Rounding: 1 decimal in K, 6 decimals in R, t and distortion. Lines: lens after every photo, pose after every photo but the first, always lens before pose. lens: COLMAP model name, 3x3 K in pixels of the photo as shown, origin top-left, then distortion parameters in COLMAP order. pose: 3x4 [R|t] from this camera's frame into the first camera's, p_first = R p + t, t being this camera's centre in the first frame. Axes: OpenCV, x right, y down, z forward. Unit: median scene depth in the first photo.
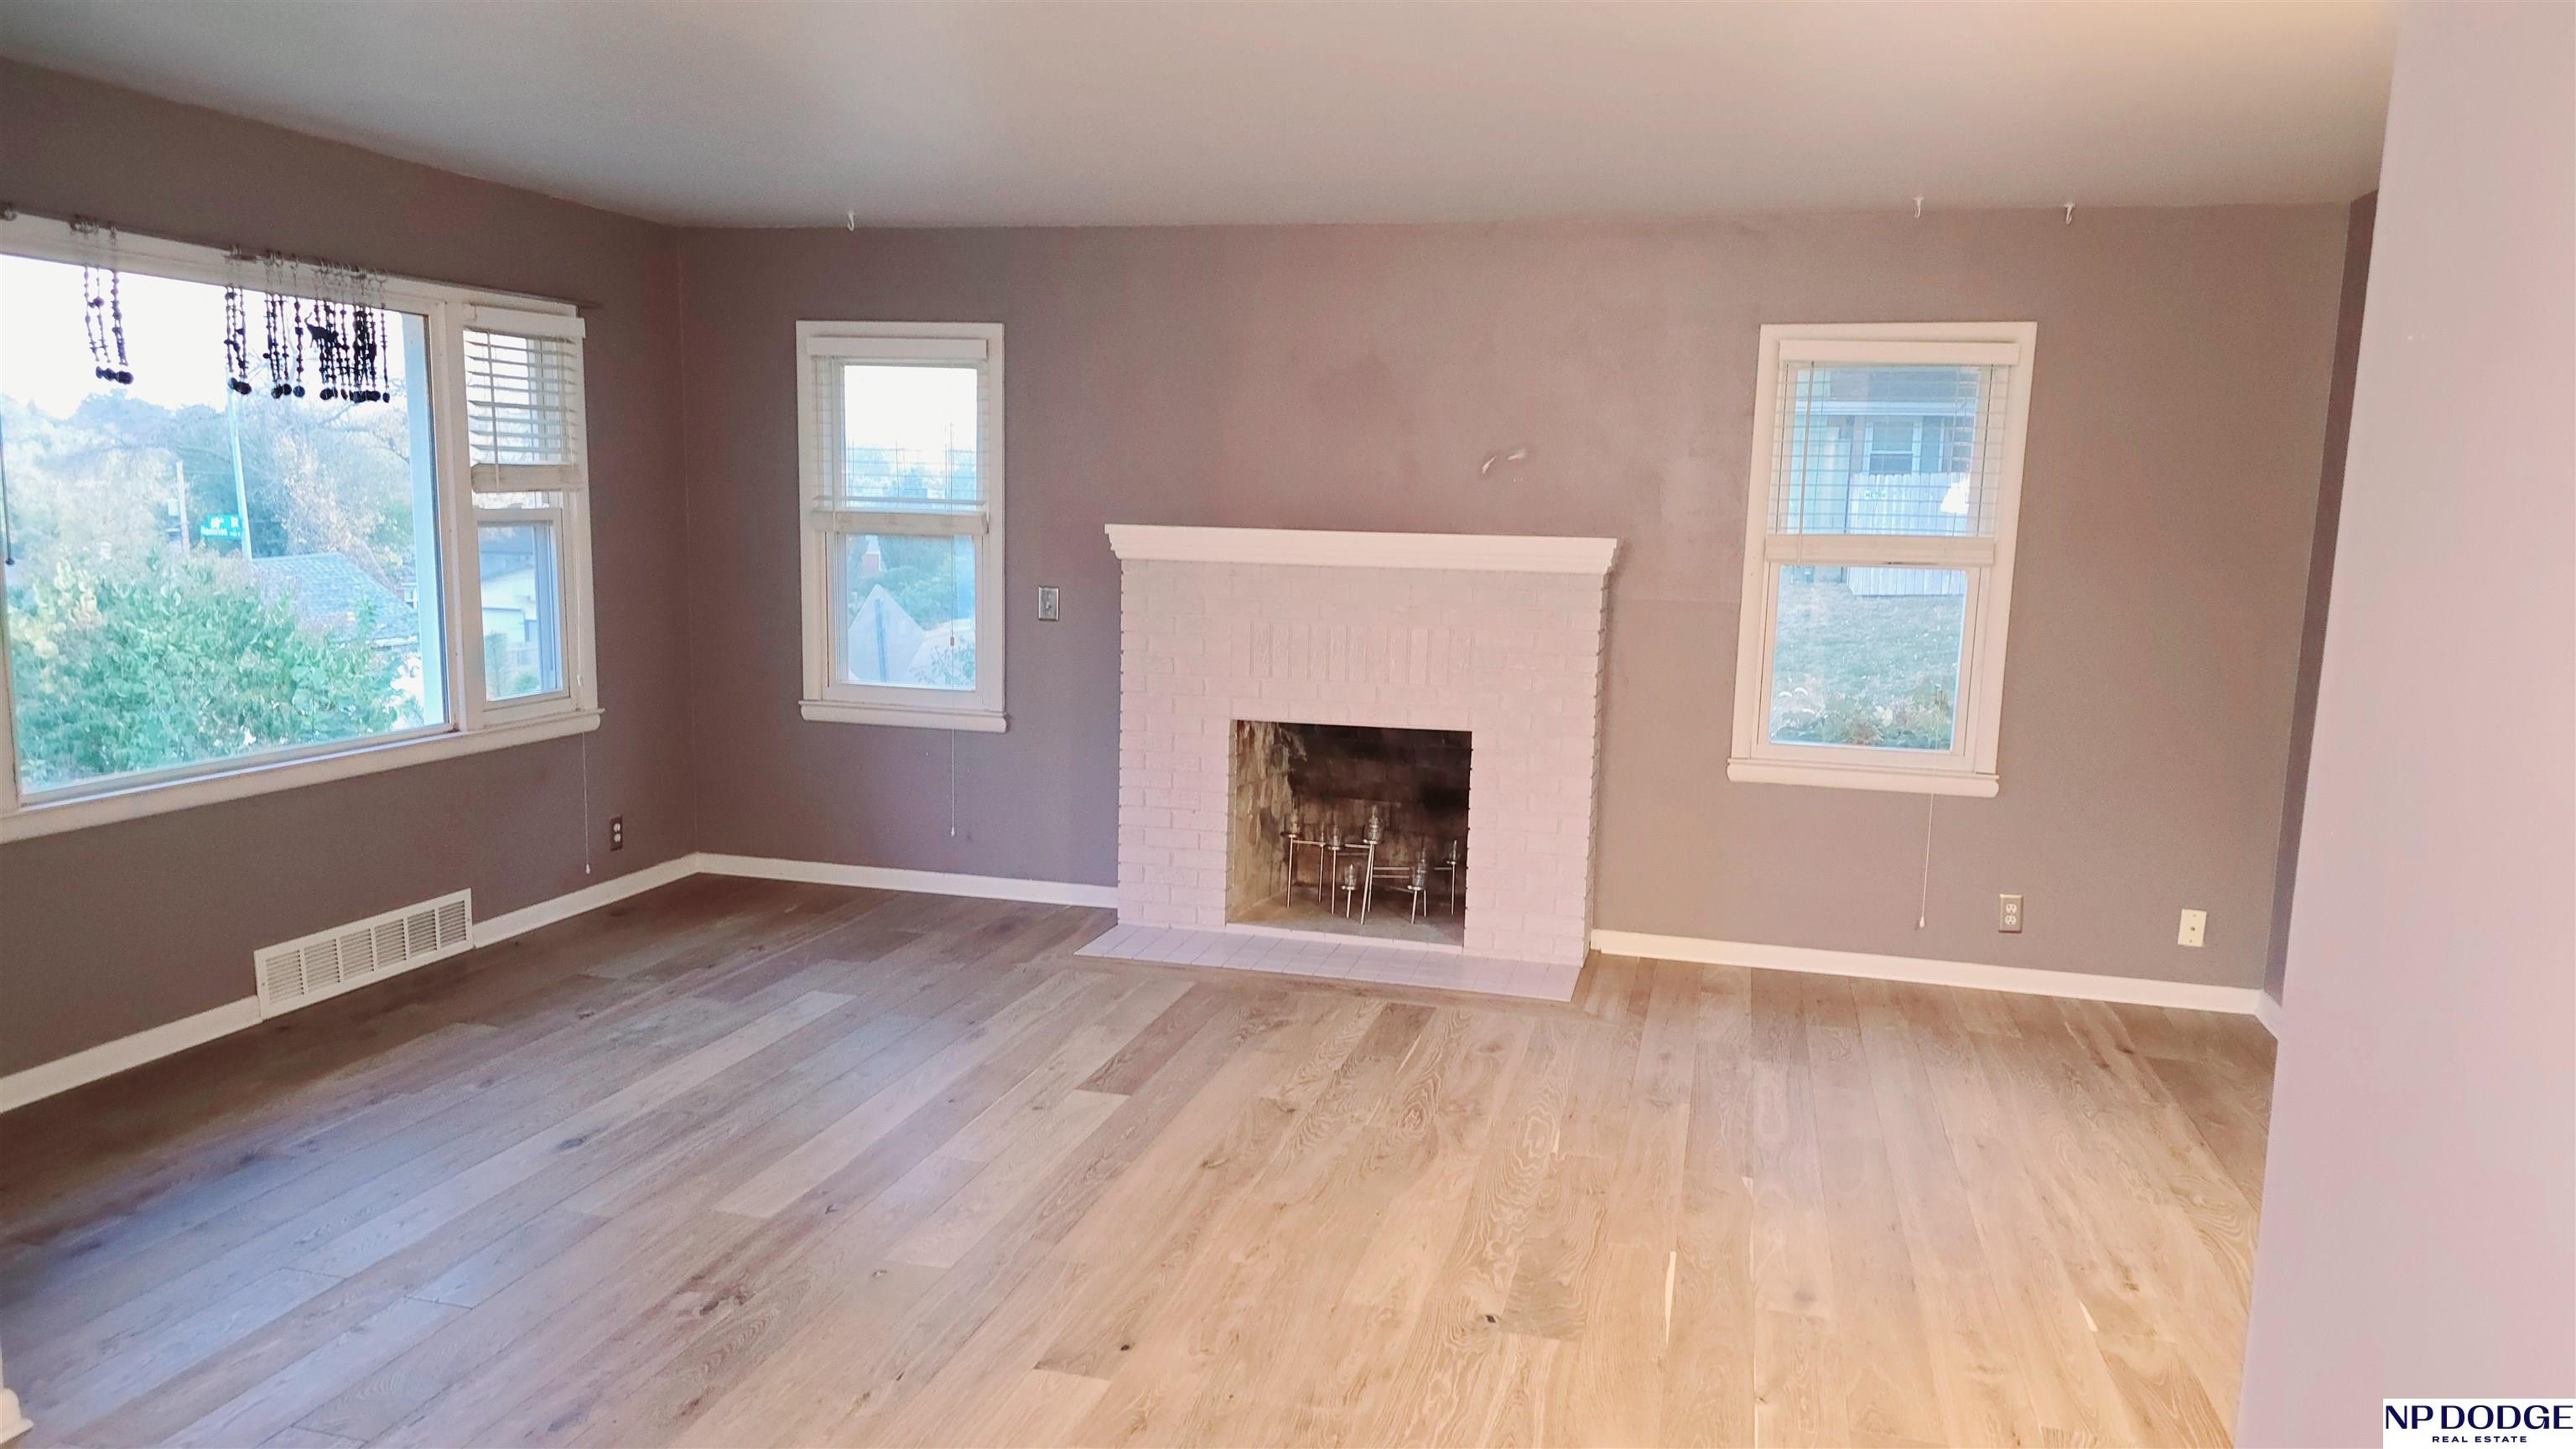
lens RADIAL K [[1673.6, 0, 1288.0], [0, 1673.6, 724.5], [0, 0, 1]] dist [0.081755, -0.089614]
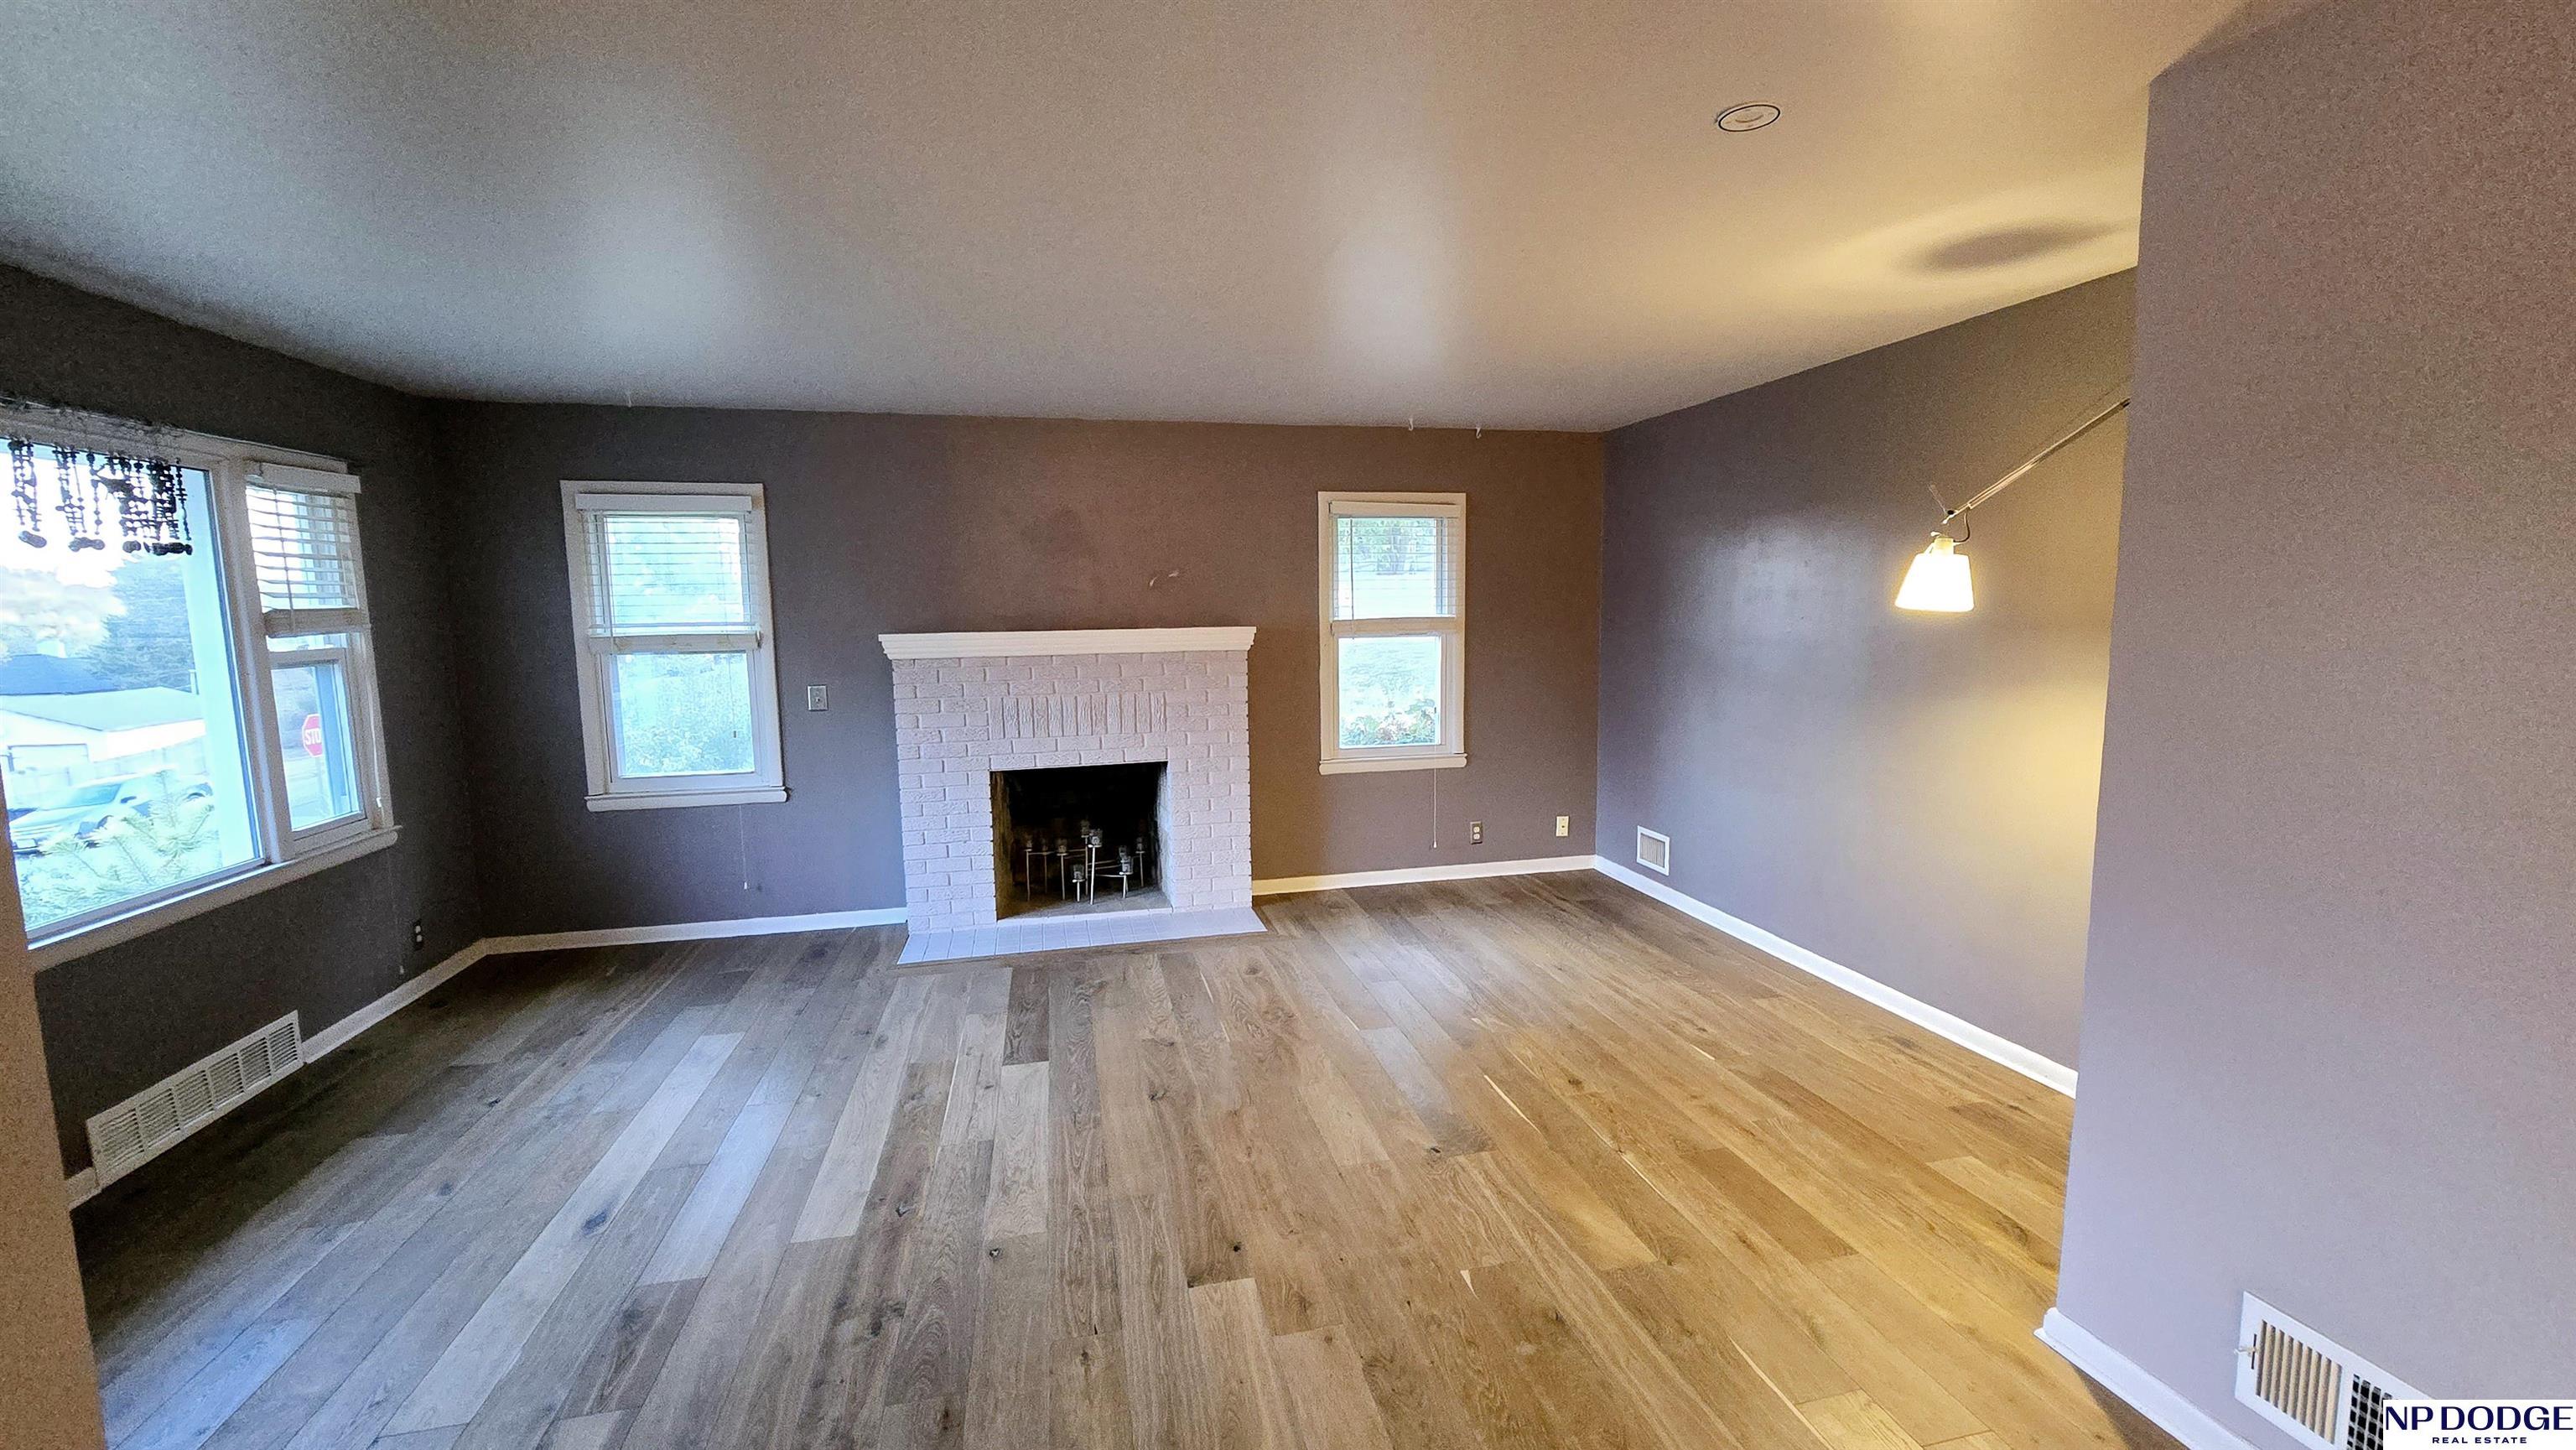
lens RADIAL K [[1051.1, 0, 1303.2], [0, 1051.1, 721.6], [0, 0, 1]] dist [-0.004700, -0.000425]
pose [[0.881213, -0.089429, 0.464183, -0.223064], [0.099358, 0.995047, 0.003081, -0.022767], [-0.462159, 0.043405, 0.885734, 0.128789]]
